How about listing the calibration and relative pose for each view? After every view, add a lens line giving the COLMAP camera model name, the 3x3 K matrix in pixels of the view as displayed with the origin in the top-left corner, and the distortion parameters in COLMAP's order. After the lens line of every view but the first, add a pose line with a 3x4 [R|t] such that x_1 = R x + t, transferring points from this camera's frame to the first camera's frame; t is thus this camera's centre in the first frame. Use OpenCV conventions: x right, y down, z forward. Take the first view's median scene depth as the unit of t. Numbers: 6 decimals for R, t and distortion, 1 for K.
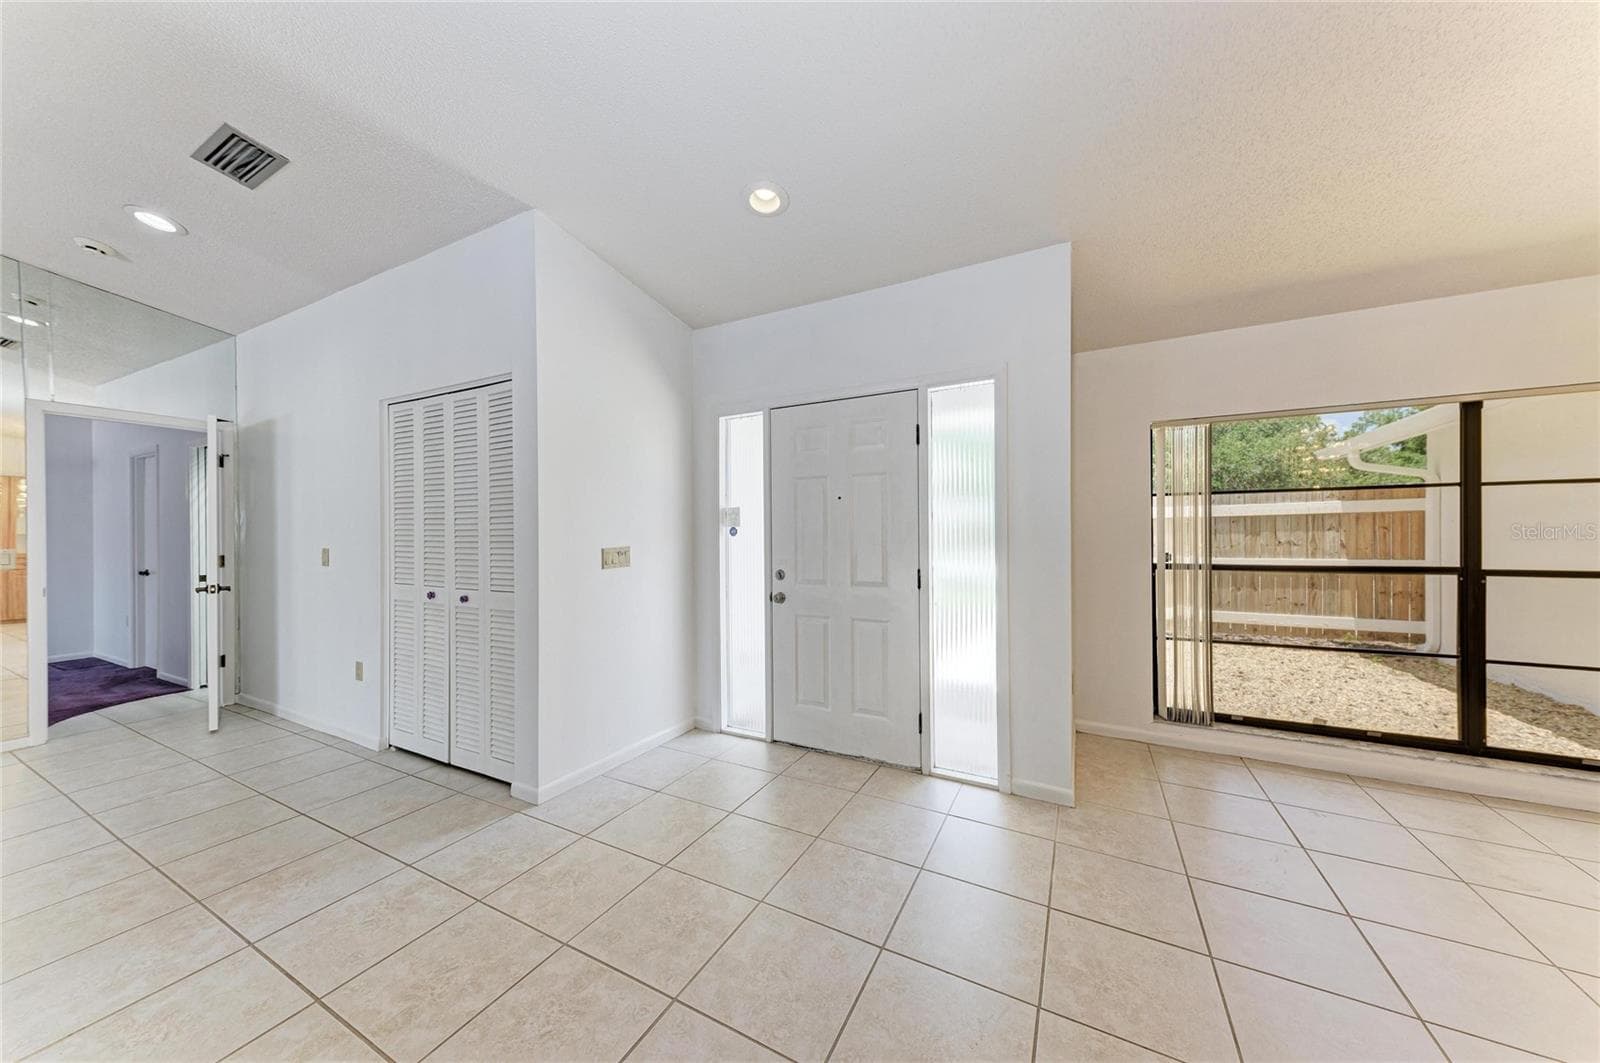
lens RADIAL K [[536.3, 0, 803.4], [0, 536.3, 534.2], [0, 0, 1]] dist [0.020396, -0.003474]
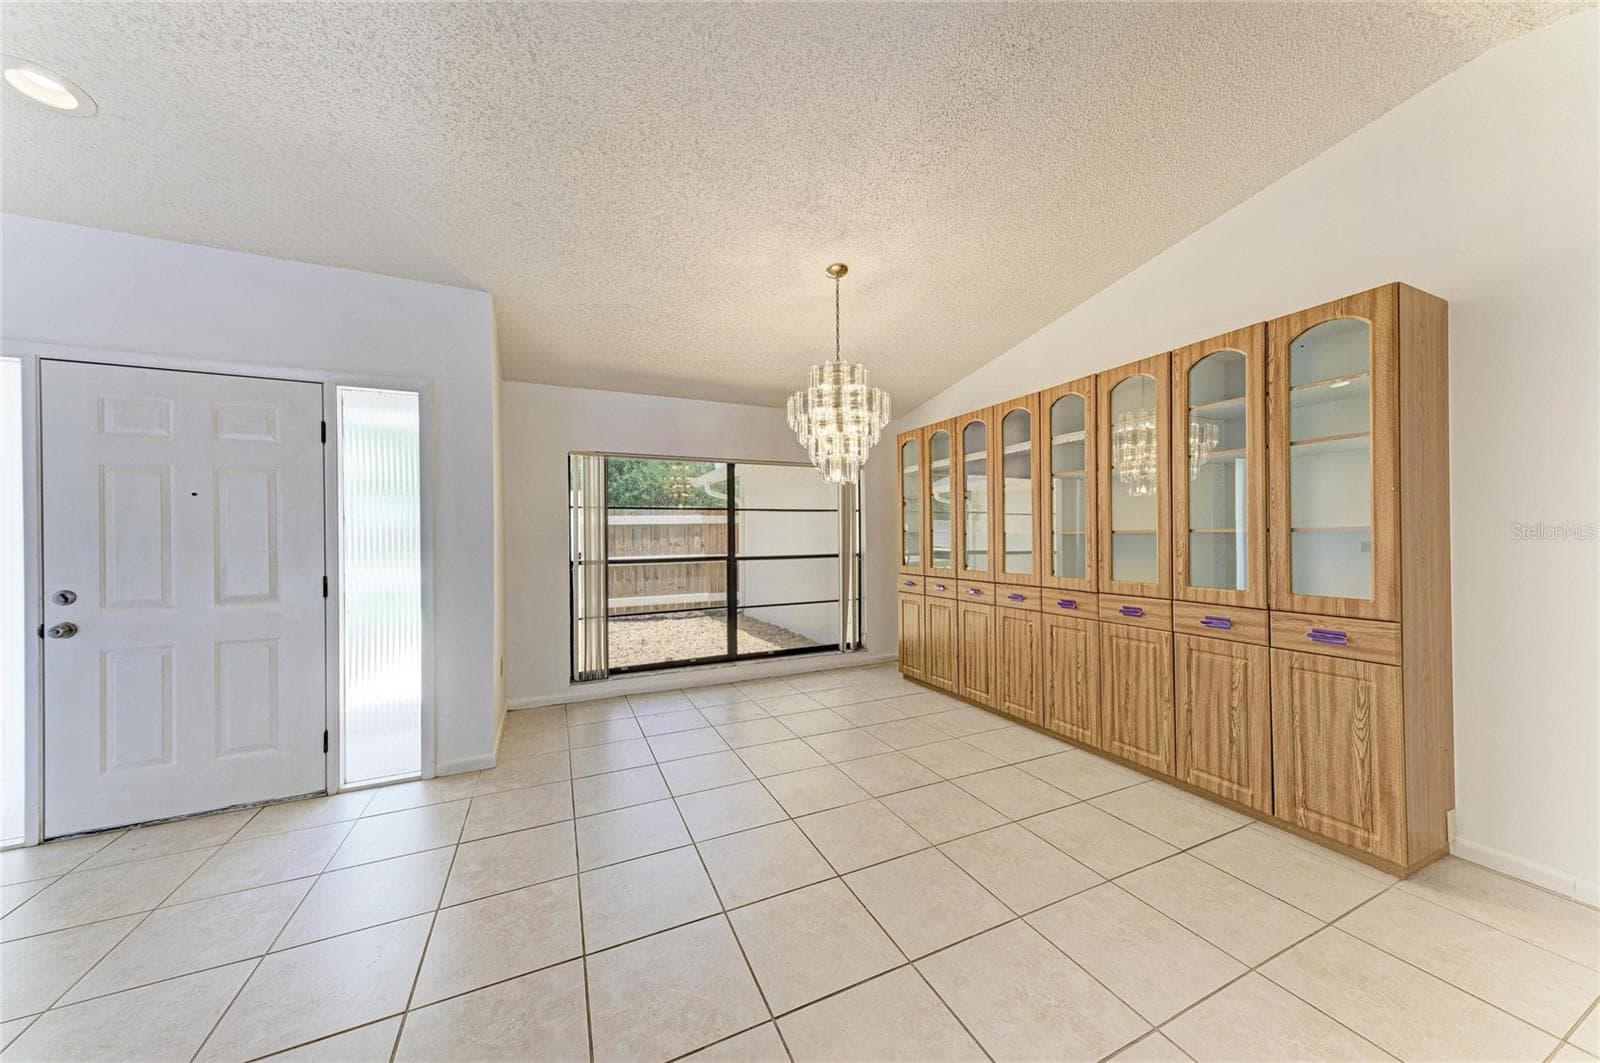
lens RADIAL K [[536.3, 0, 799.7], [0, 536.3, 534.2], [0, 0, 1]] dist [0.020396, -0.003474]
pose [[0.608509, 0.001940, 0.793544, -0.031216], [0.005782, 0.999960, -0.006878, 0.002906], [-0.793526, 0.008774, 0.608473, -0.215747]]
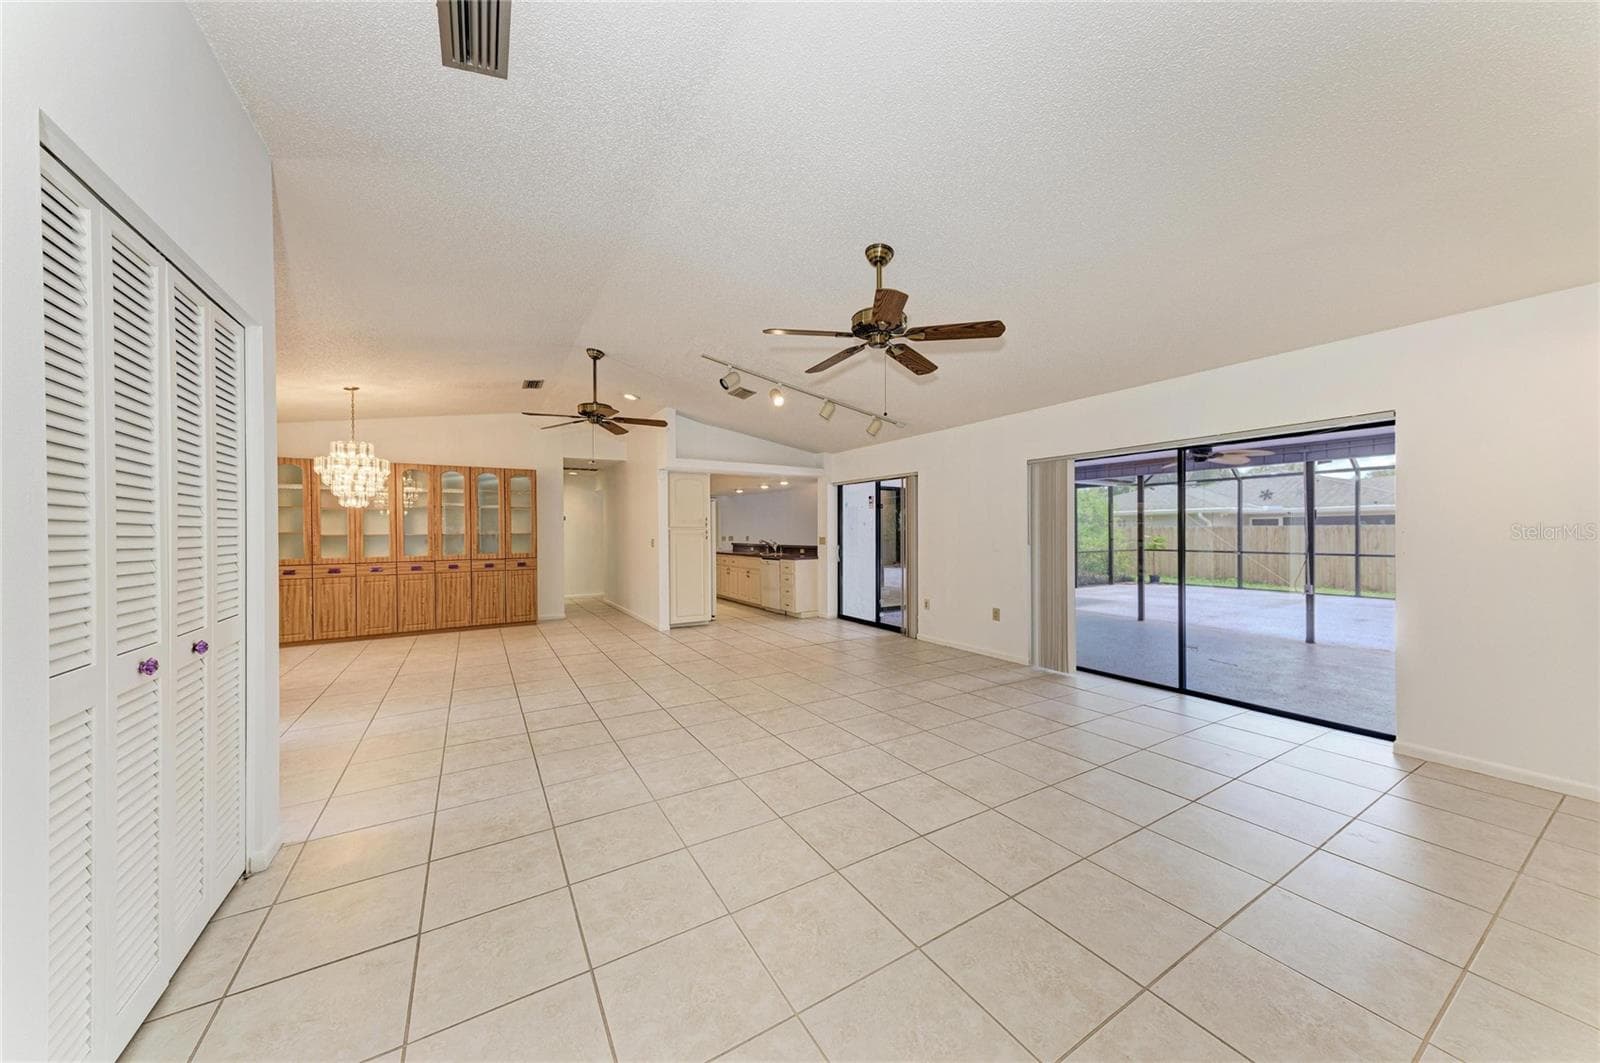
lens RADIAL K [[536.3, 0, 801.1], [0, 536.3, 531.2], [0, 0, 1]] dist [0.020396, -0.003474]
pose [[-0.858007, 0.011262, 0.513515, -1.391592], [0.010429, 0.999935, -0.004504, 0.007245], [-0.513532, 0.001491, -0.858069, 1.105652]]
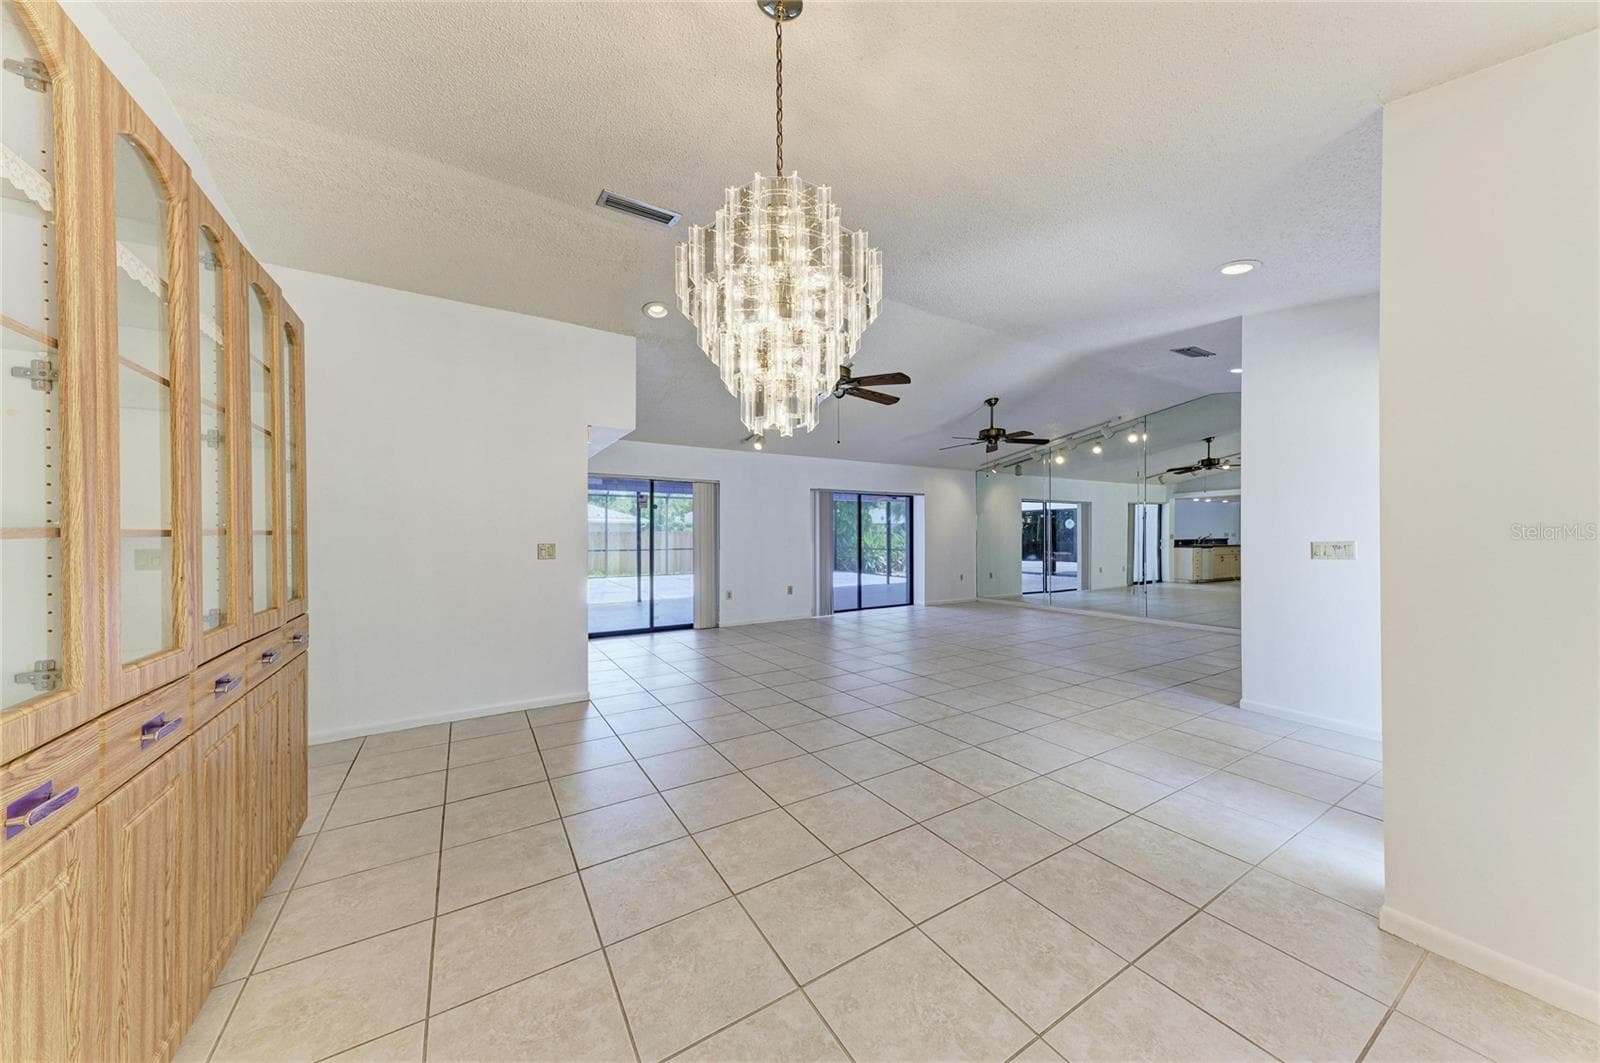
lens RADIAL K [[536.3, 0, 799.2], [0, 536.3, 533.0], [0, 0, 1]] dist [0.020396, -0.003474]
pose [[-0.506545, 0.006440, -0.862189, 1.215094], [0.005437, 0.999976, 0.004274, -0.004775], [0.862196, -0.002523, -0.506568, 0.591032]]
